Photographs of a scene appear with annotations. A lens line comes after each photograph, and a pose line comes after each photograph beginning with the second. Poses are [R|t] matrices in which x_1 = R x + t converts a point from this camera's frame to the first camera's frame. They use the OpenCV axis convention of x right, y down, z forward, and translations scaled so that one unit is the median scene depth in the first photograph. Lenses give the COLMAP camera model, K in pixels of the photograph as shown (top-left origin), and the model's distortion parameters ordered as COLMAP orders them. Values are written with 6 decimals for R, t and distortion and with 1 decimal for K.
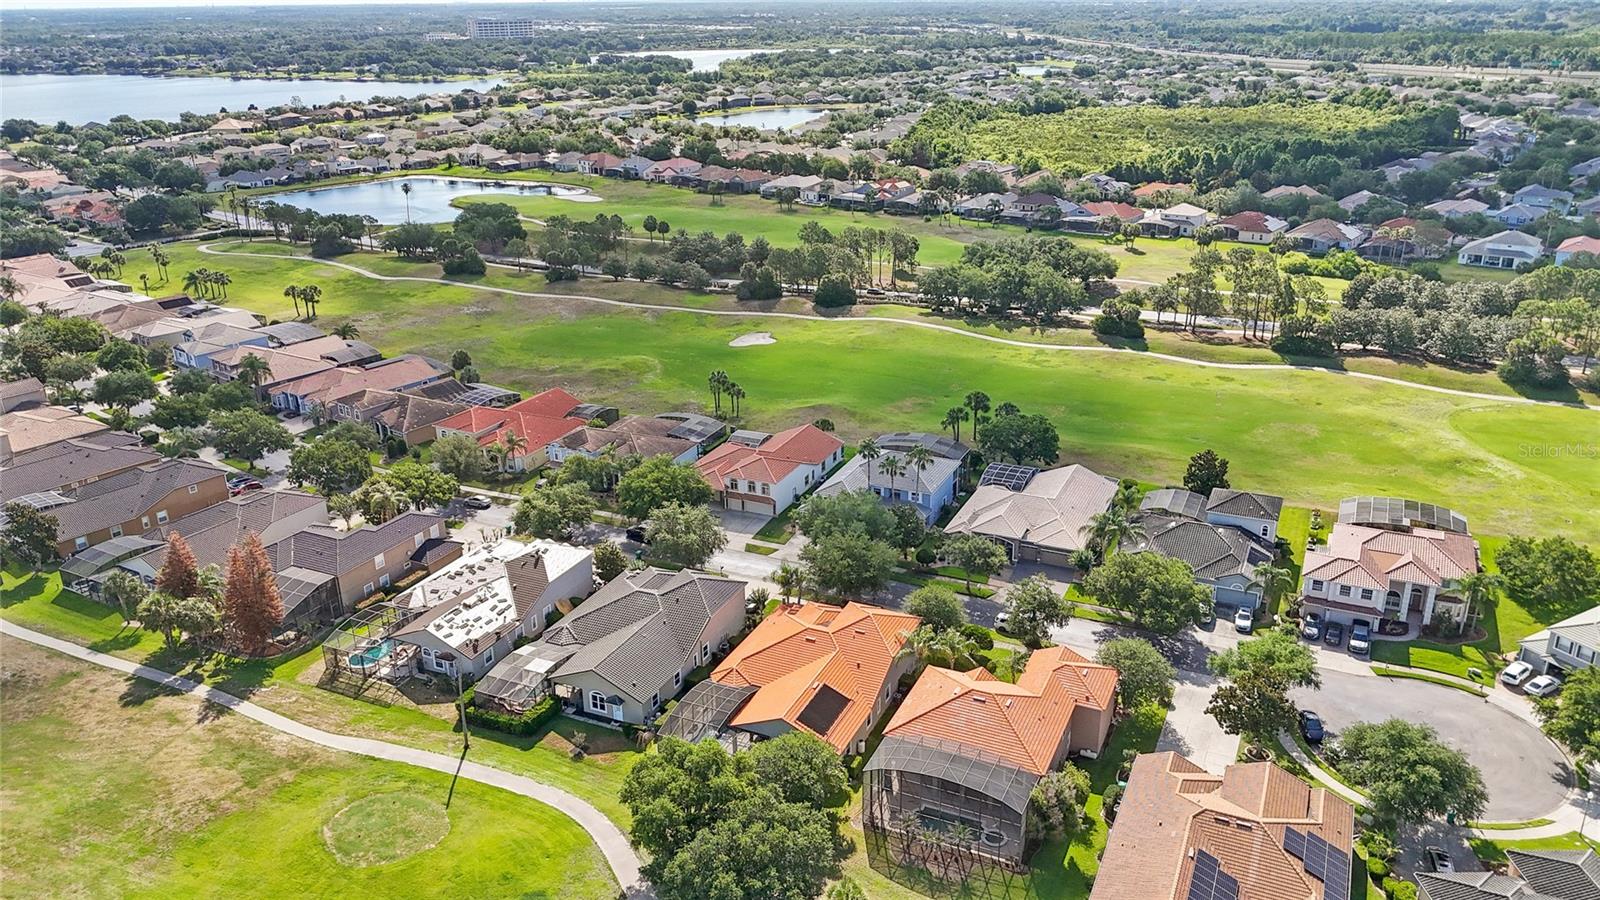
lens RADIAL K [[1177.0, 0, 801.5], [0, 1177.0, 452.1], [0, 0, 1]] dist [0.085514, -0.086497]
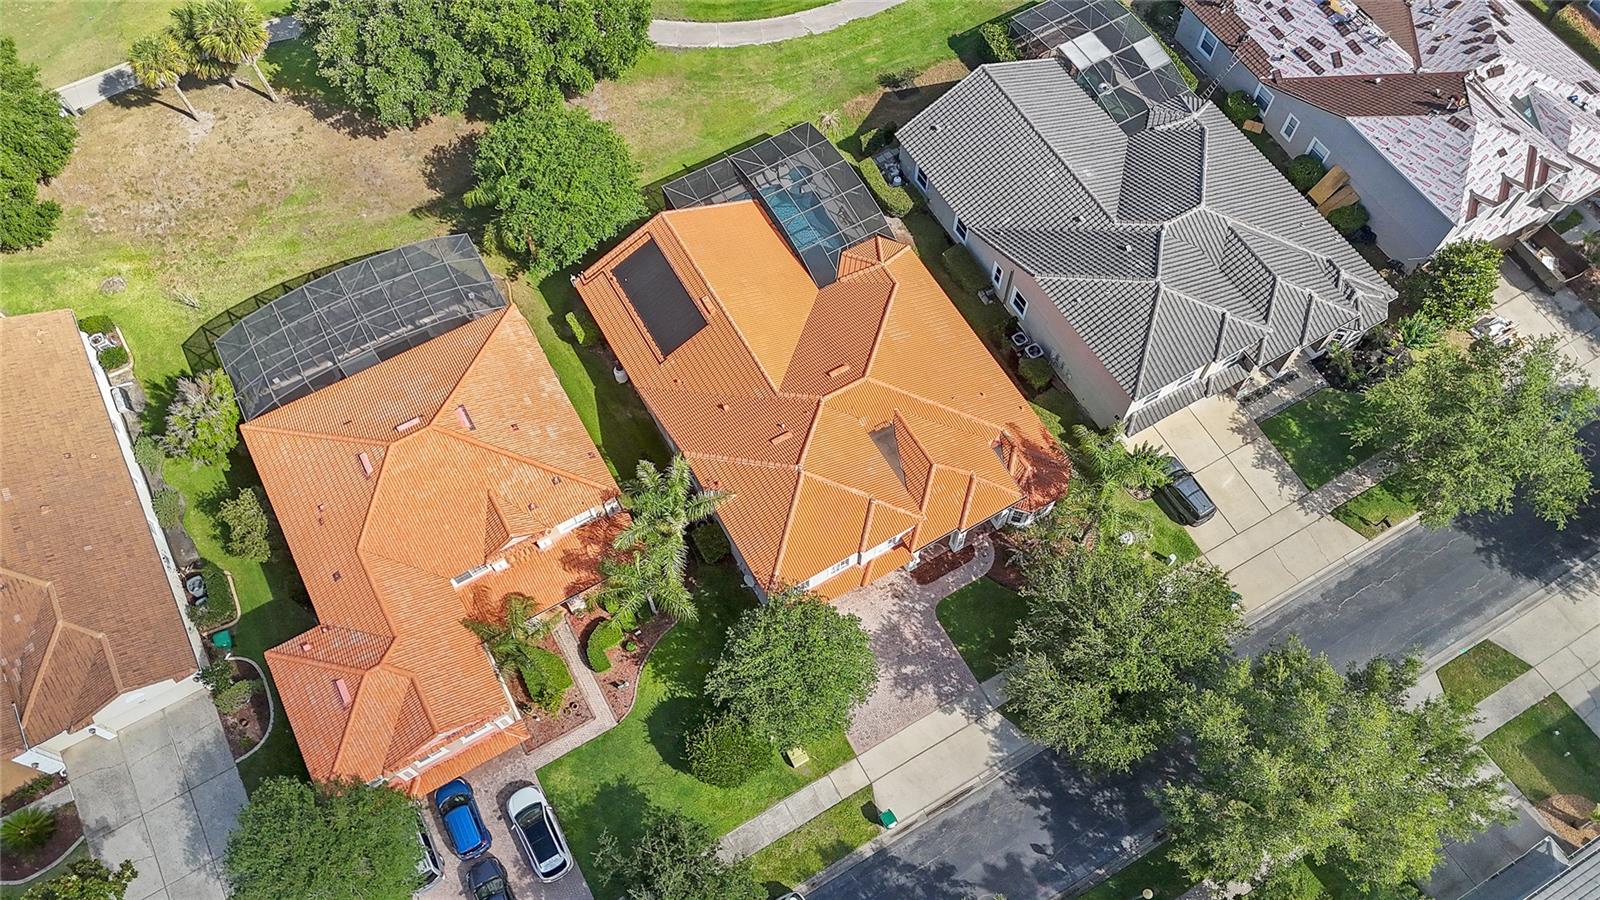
lens RADIAL K [[1177.0, 0, 801.5], [0, 1177.0, 452.1], [0, 0, 1]] dist [0.085514, -0.086497]
pose [[-0.576107, 0.741419, -0.344092, 0.117387], [-0.276274, 0.219567, 0.935662, -0.161393], [0.769269, 0.634105, 0.078340, 0.538967]]
